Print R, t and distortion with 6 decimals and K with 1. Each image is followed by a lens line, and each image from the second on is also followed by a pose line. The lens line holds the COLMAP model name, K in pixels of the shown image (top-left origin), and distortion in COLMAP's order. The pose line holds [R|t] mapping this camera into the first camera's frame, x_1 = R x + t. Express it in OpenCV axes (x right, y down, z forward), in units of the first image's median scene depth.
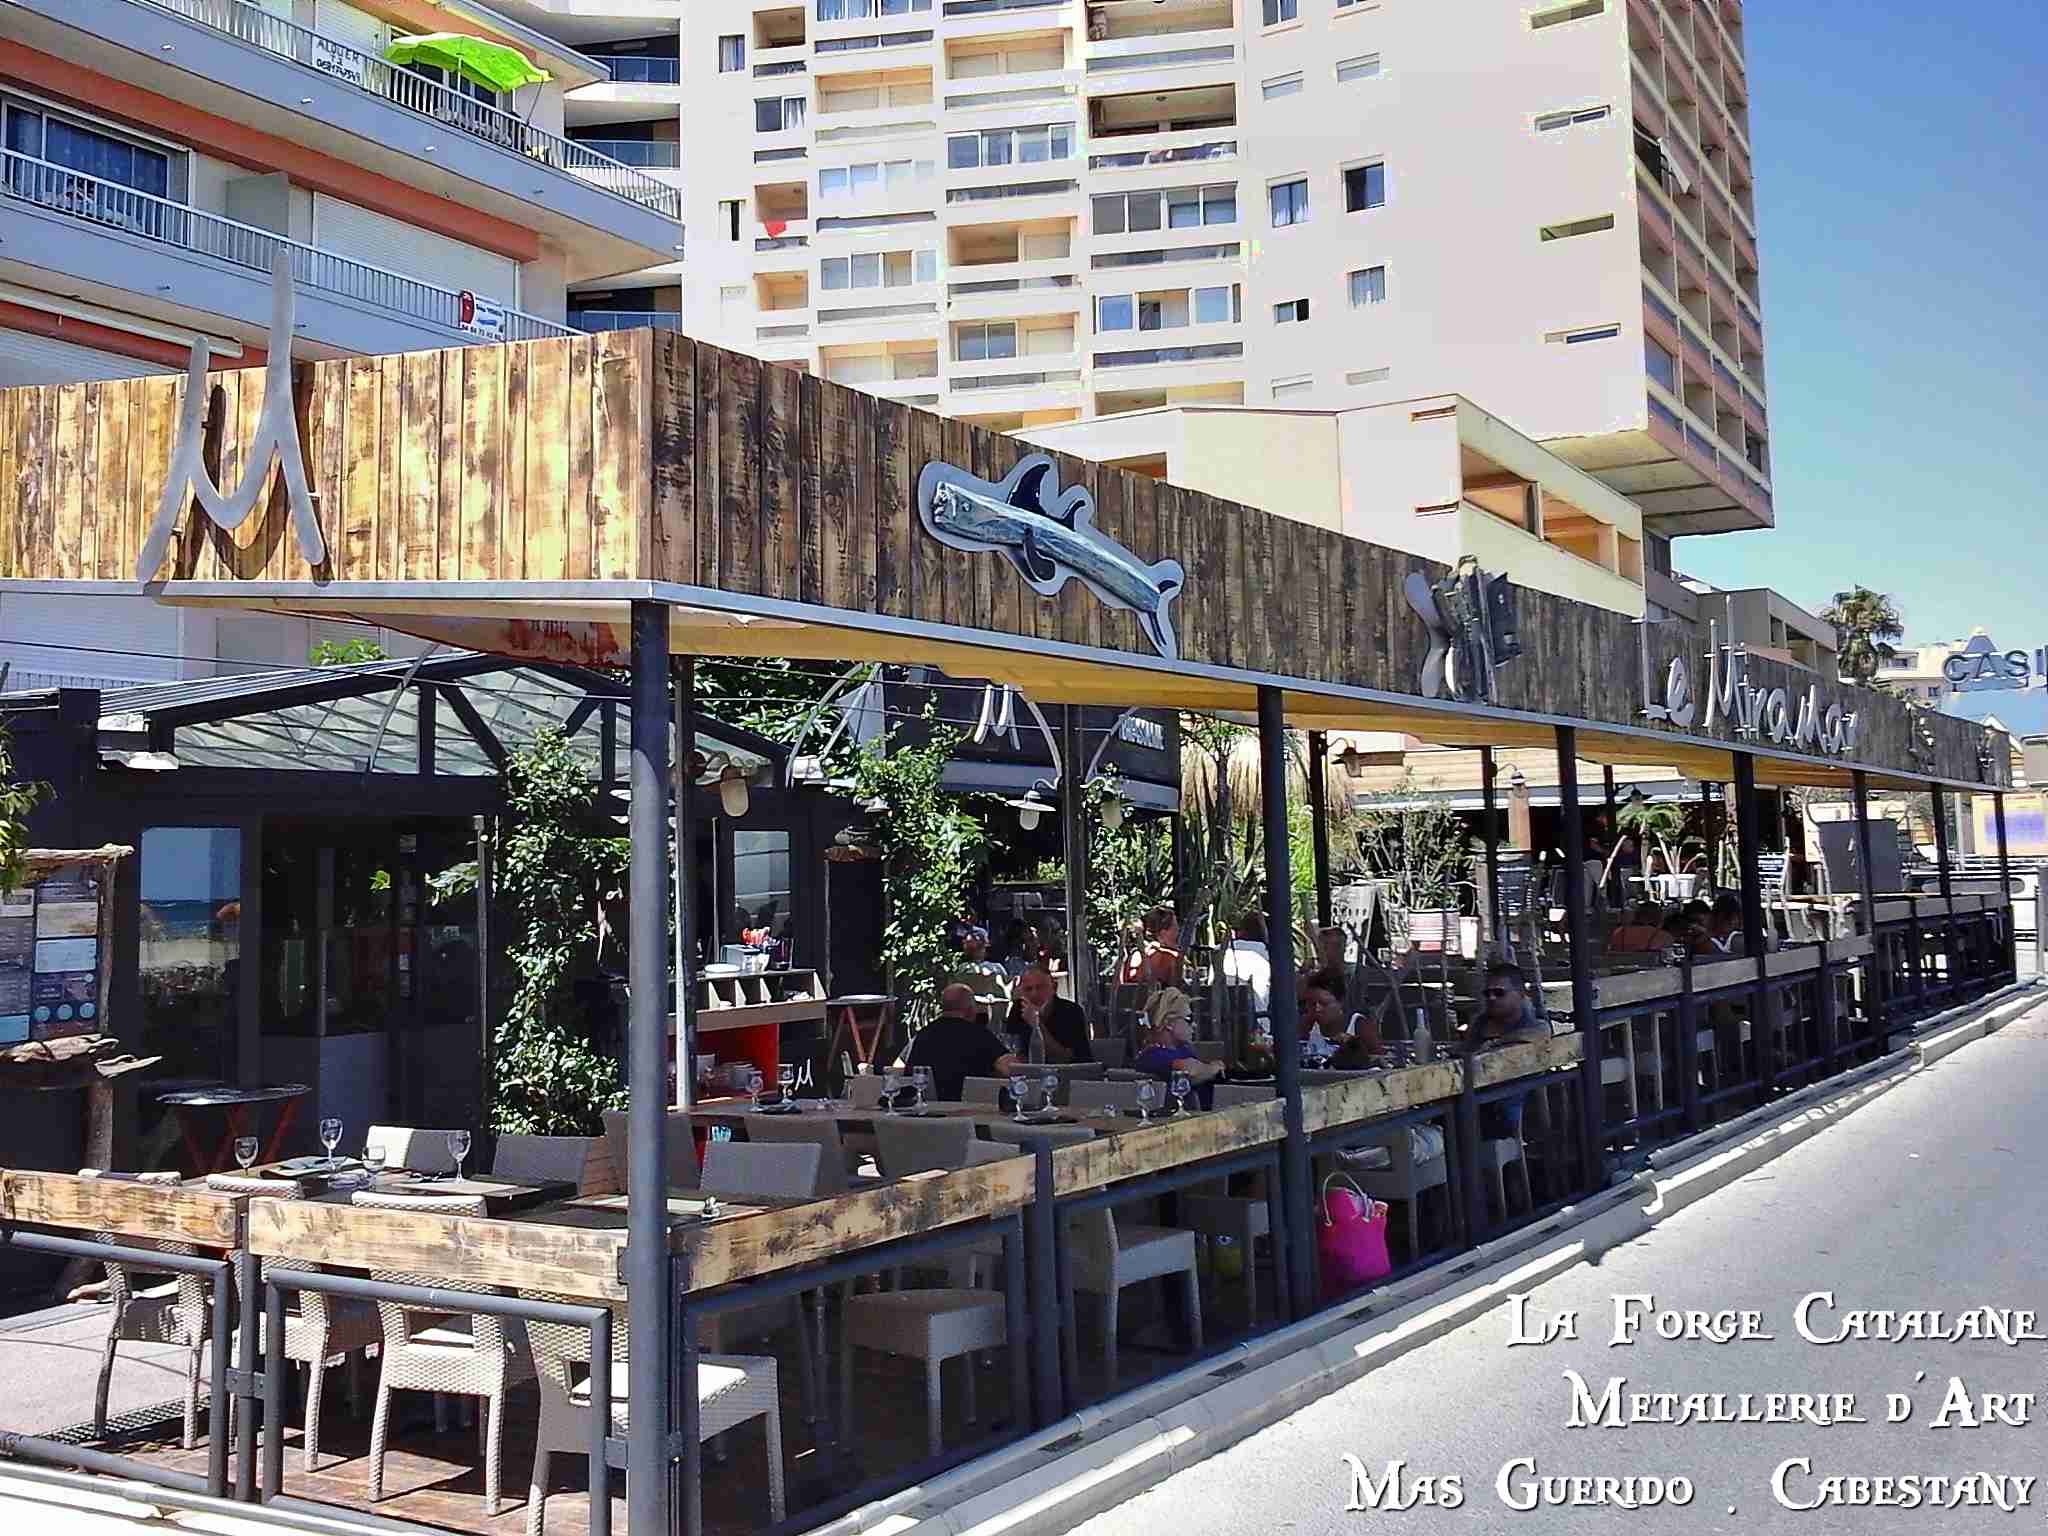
lens RADIAL K [[1967.9, 0, 902.2], [0, 1967.9, 707.5], [0, 0, 1]] dist [0.212919, -0.498322]
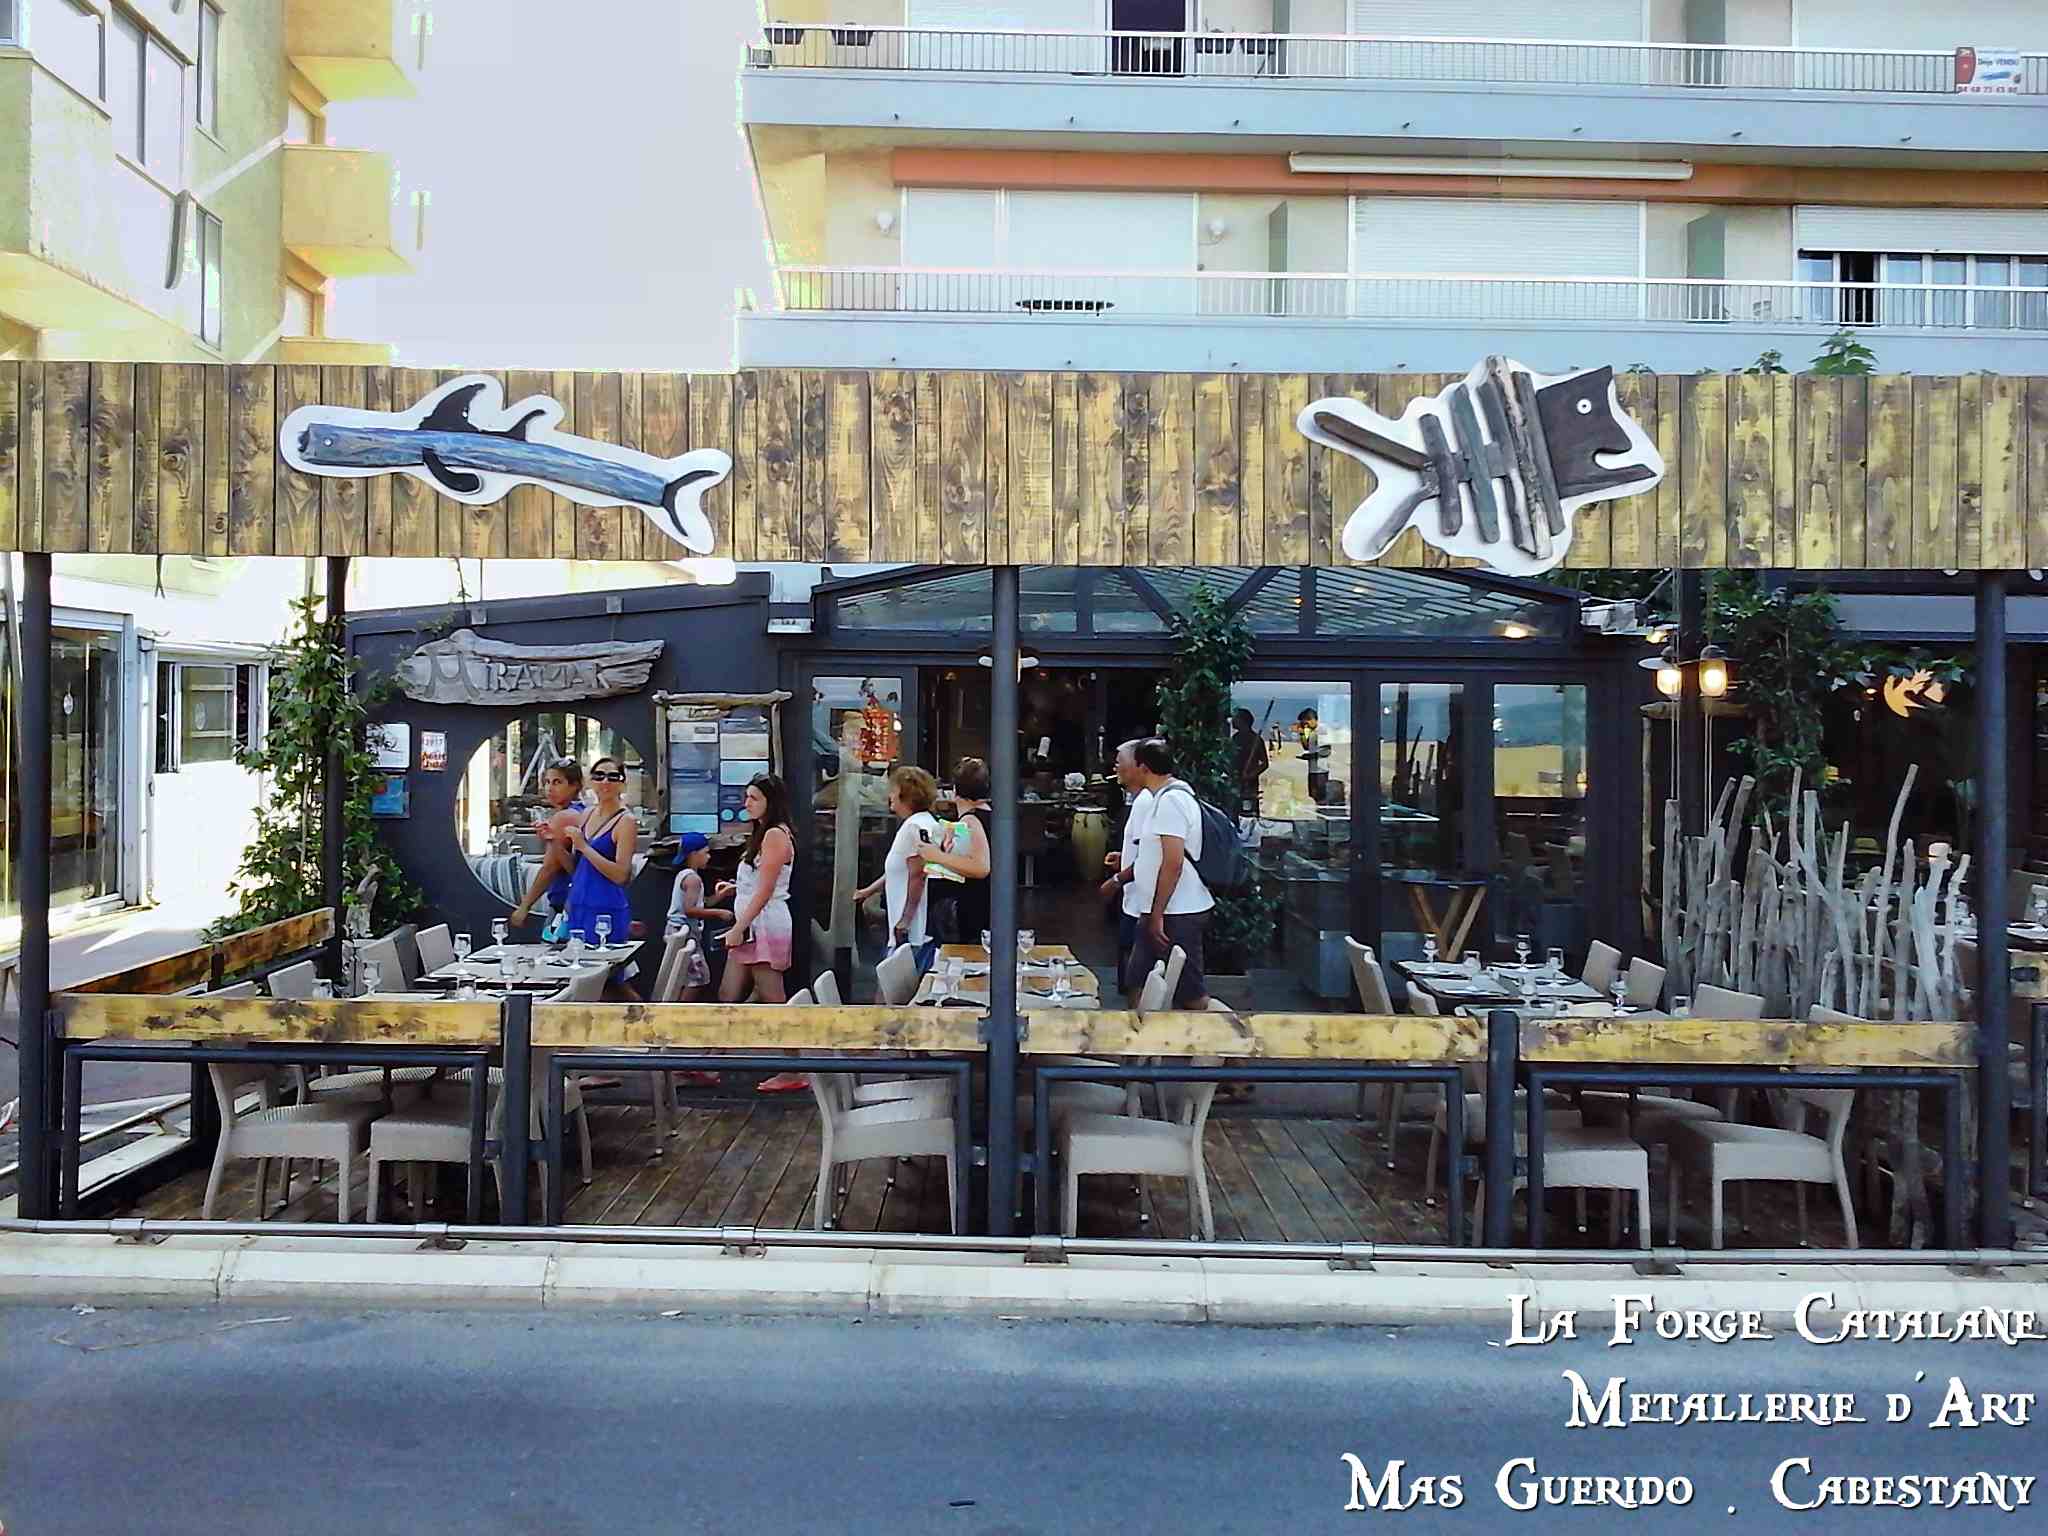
lens RADIAL K [[1991.3, 0, 1023.8], [0, 1991.3, 686.9], [0, 0, 1]] dist [0.082063, -0.205826]
pose [[0.573606, 0.025665, -0.818729, 1.156538], [0.045512, 0.996966, 0.063138, -0.012779], [0.817866, -0.073479, 0.570698, 0.605577]]
